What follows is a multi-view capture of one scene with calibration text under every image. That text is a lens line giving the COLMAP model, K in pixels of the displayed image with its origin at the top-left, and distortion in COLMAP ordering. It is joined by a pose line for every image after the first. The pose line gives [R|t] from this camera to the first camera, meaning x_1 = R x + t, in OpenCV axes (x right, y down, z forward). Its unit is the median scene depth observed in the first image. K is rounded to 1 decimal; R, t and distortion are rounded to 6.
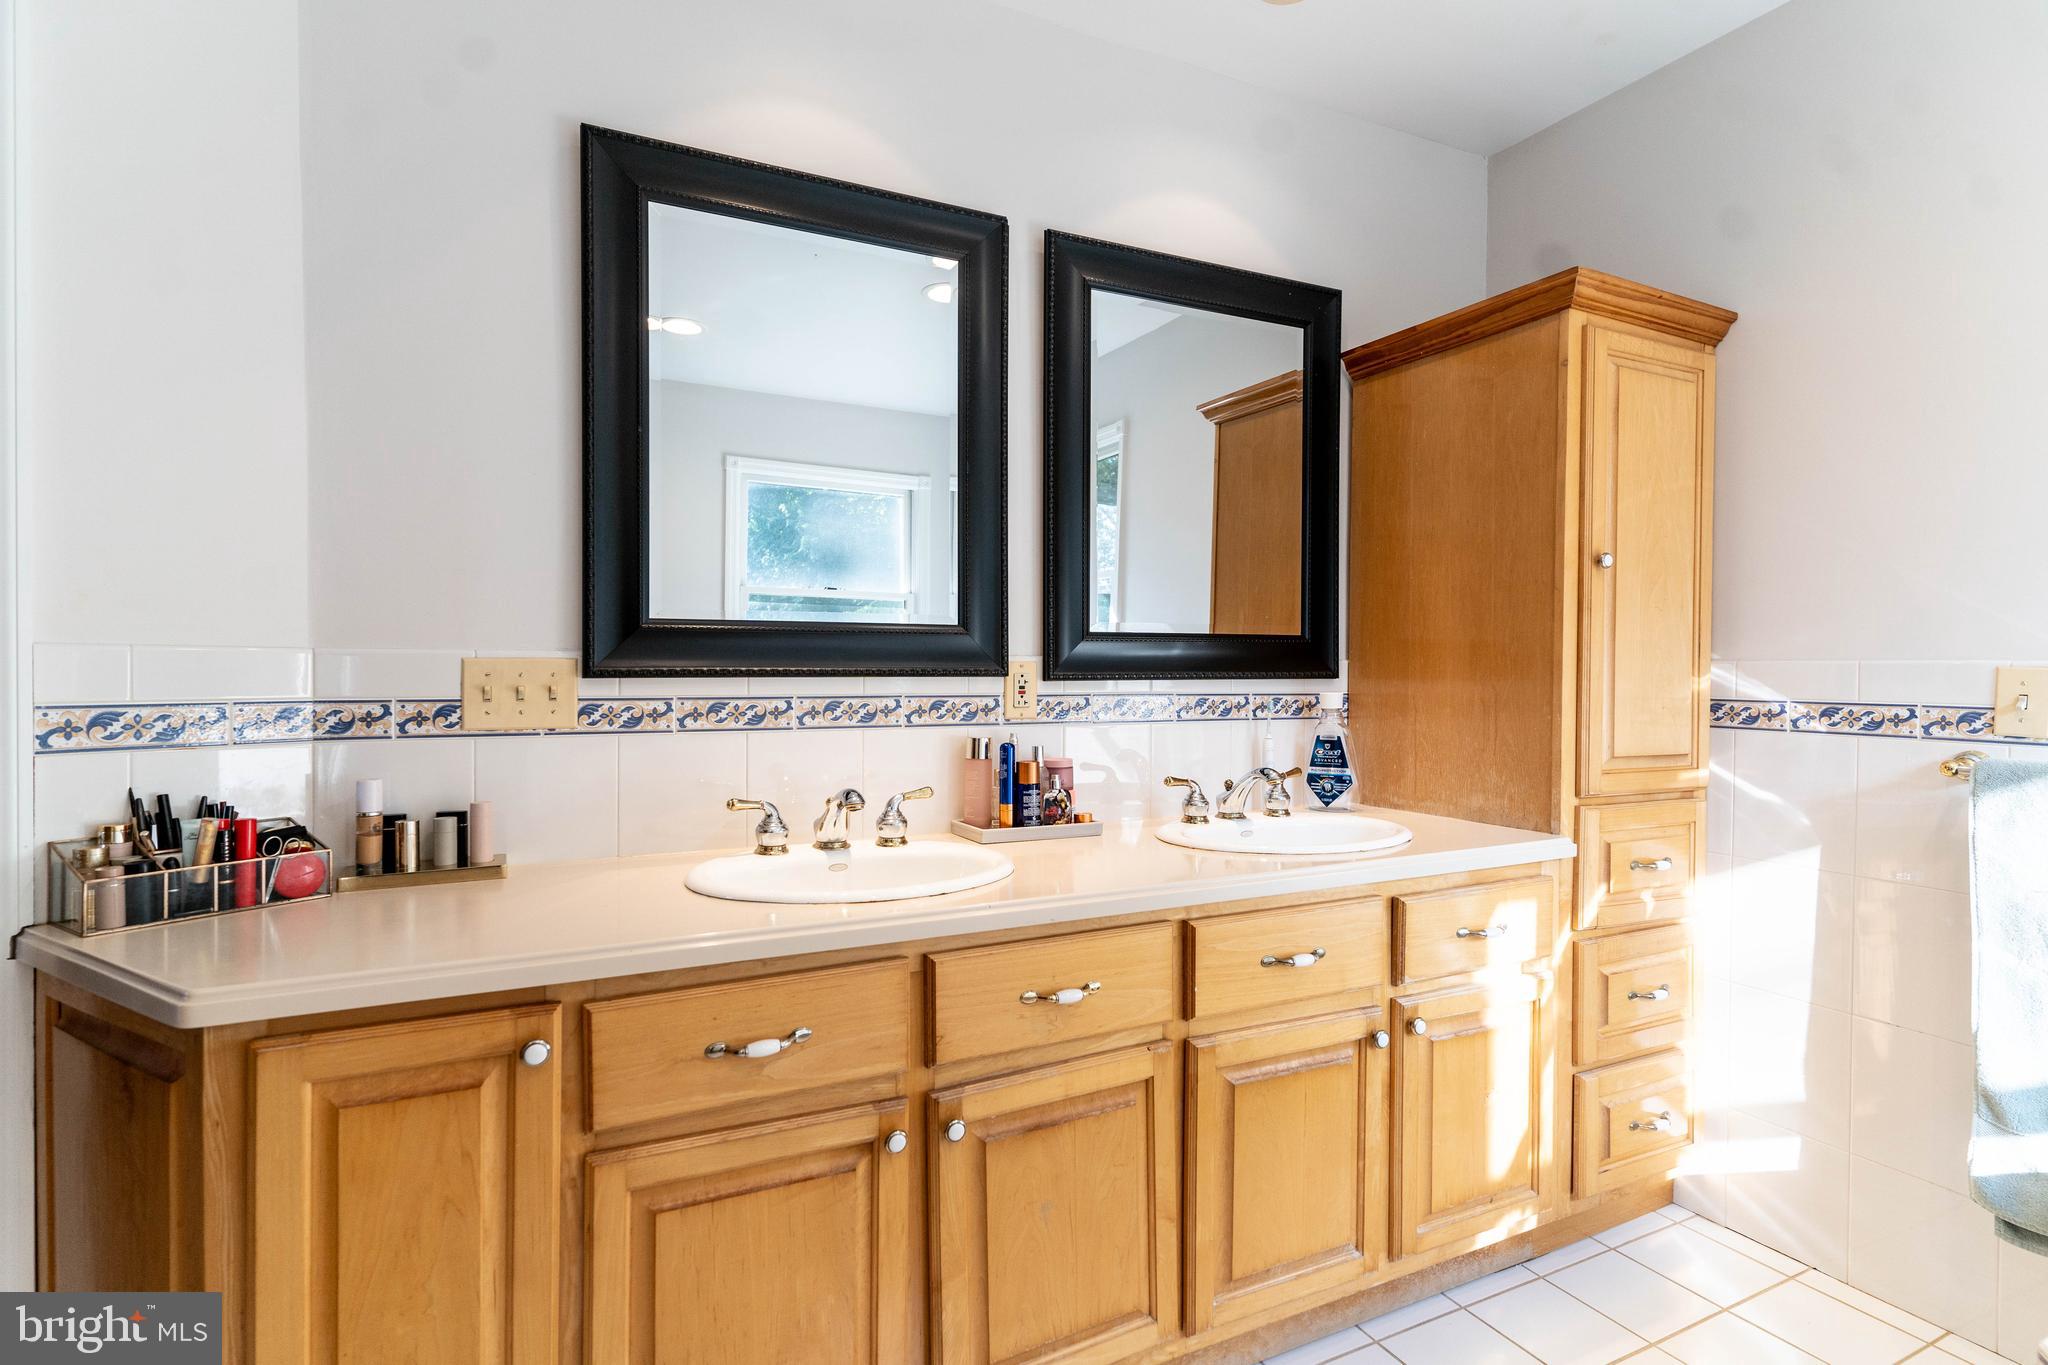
lens RADIAL K [[1005.9, 0, 1030.9], [0, 1005.9, 674.2], [0, 0, 1]] dist [0.002216, 0.000213]
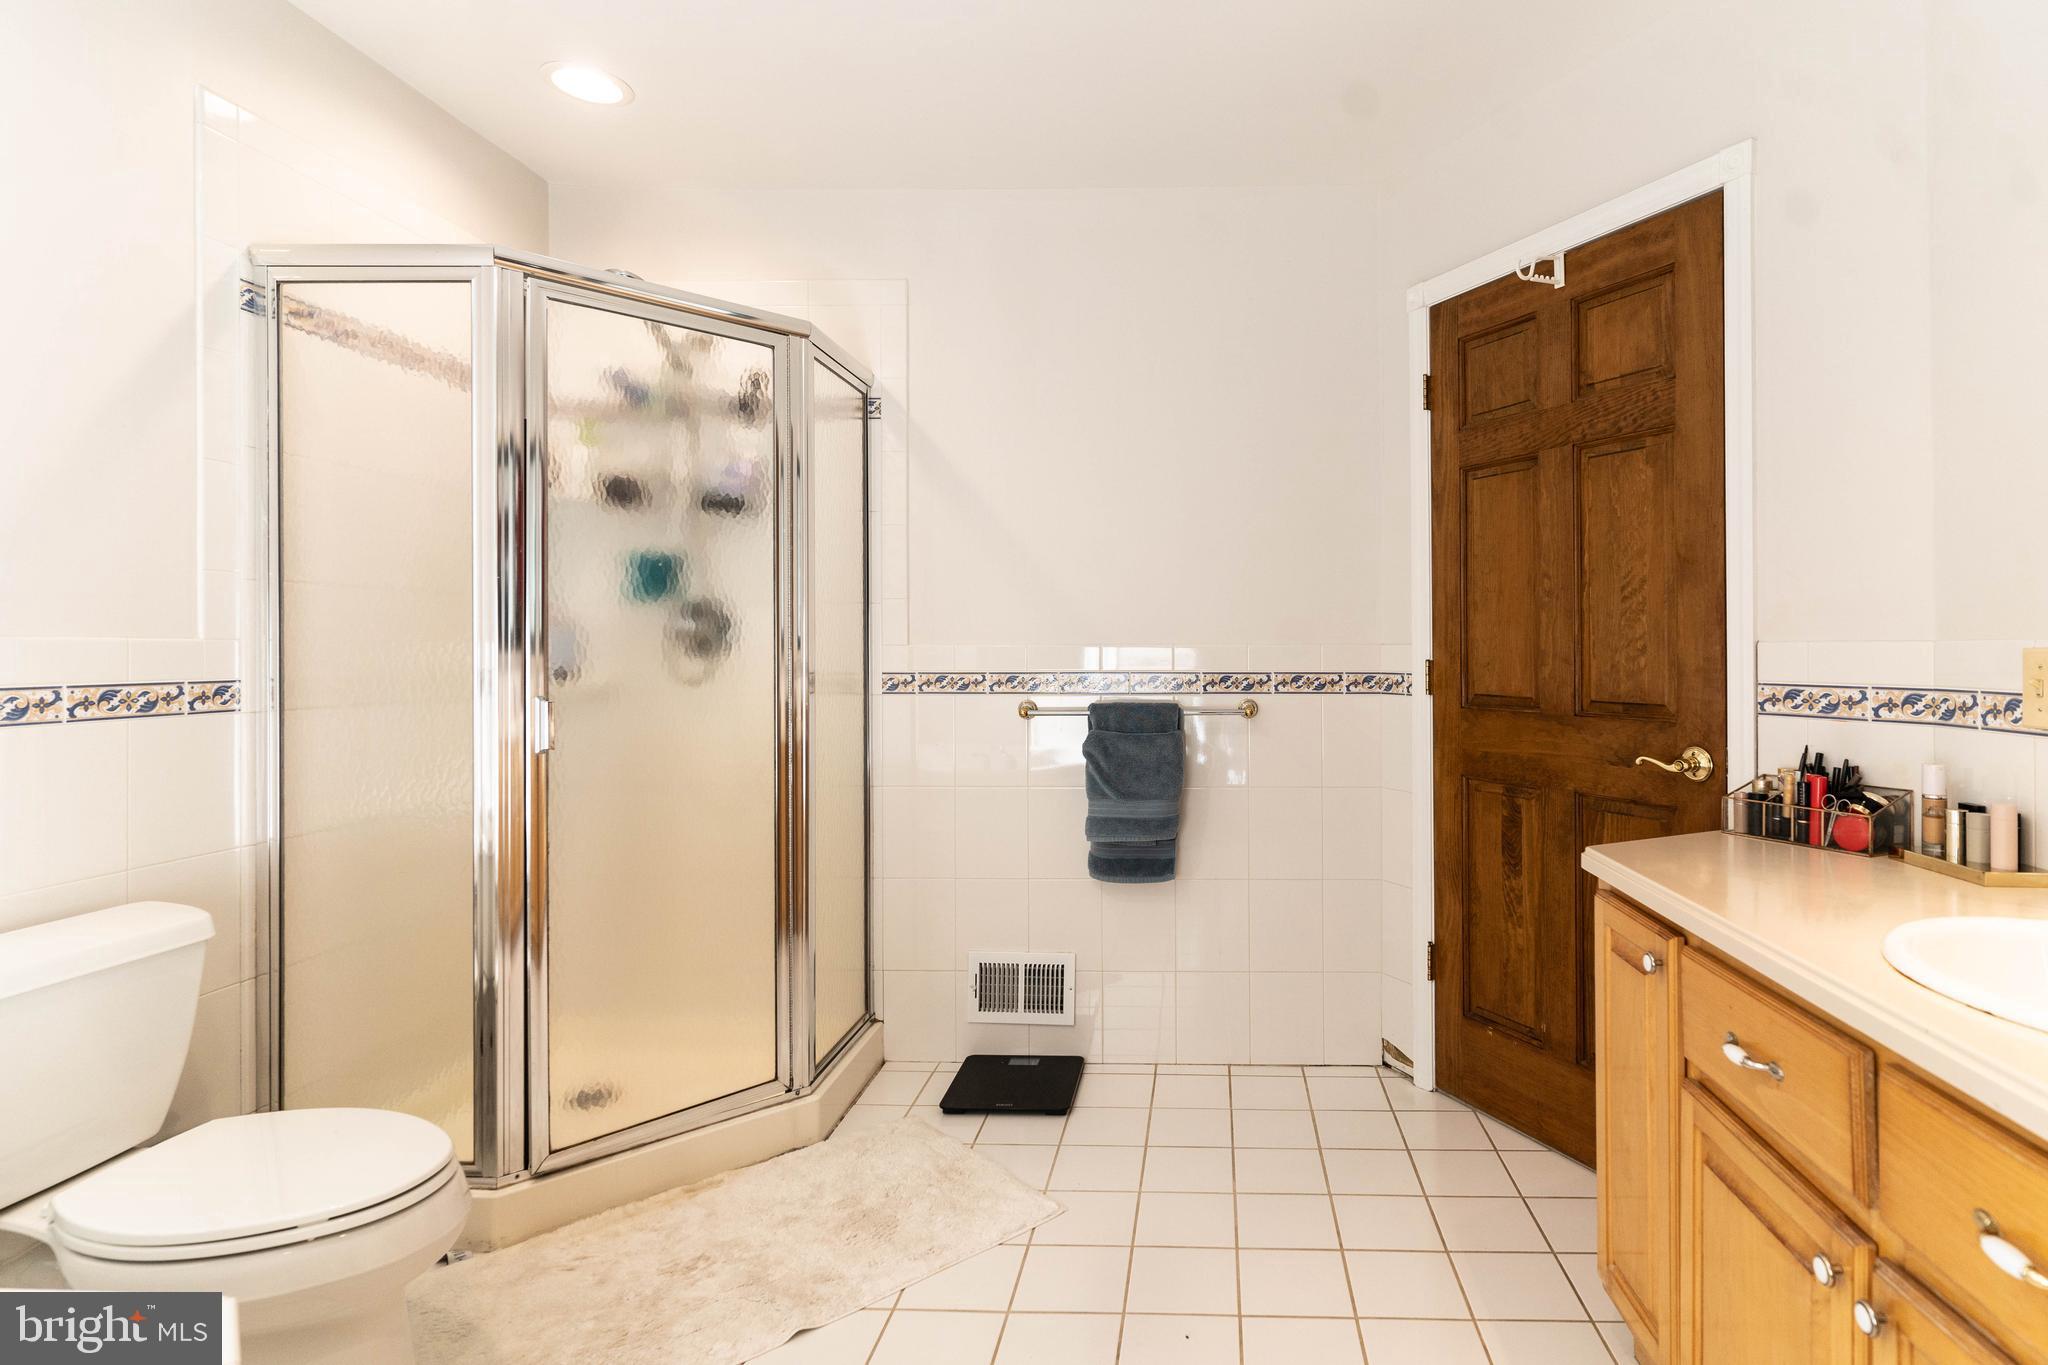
lens RADIAL K [[1005.9, 0, 1030.9], [0, 1005.9, 674.2], [0, 0, 1]] dist [0.002216, 0.000213]
pose [[-0.600523, 0.003960, -0.799598, 0.833361], [0.000837, 0.999990, 0.004324, 0.008821], [0.799607, 0.001927, -0.600520, 0.975303]]
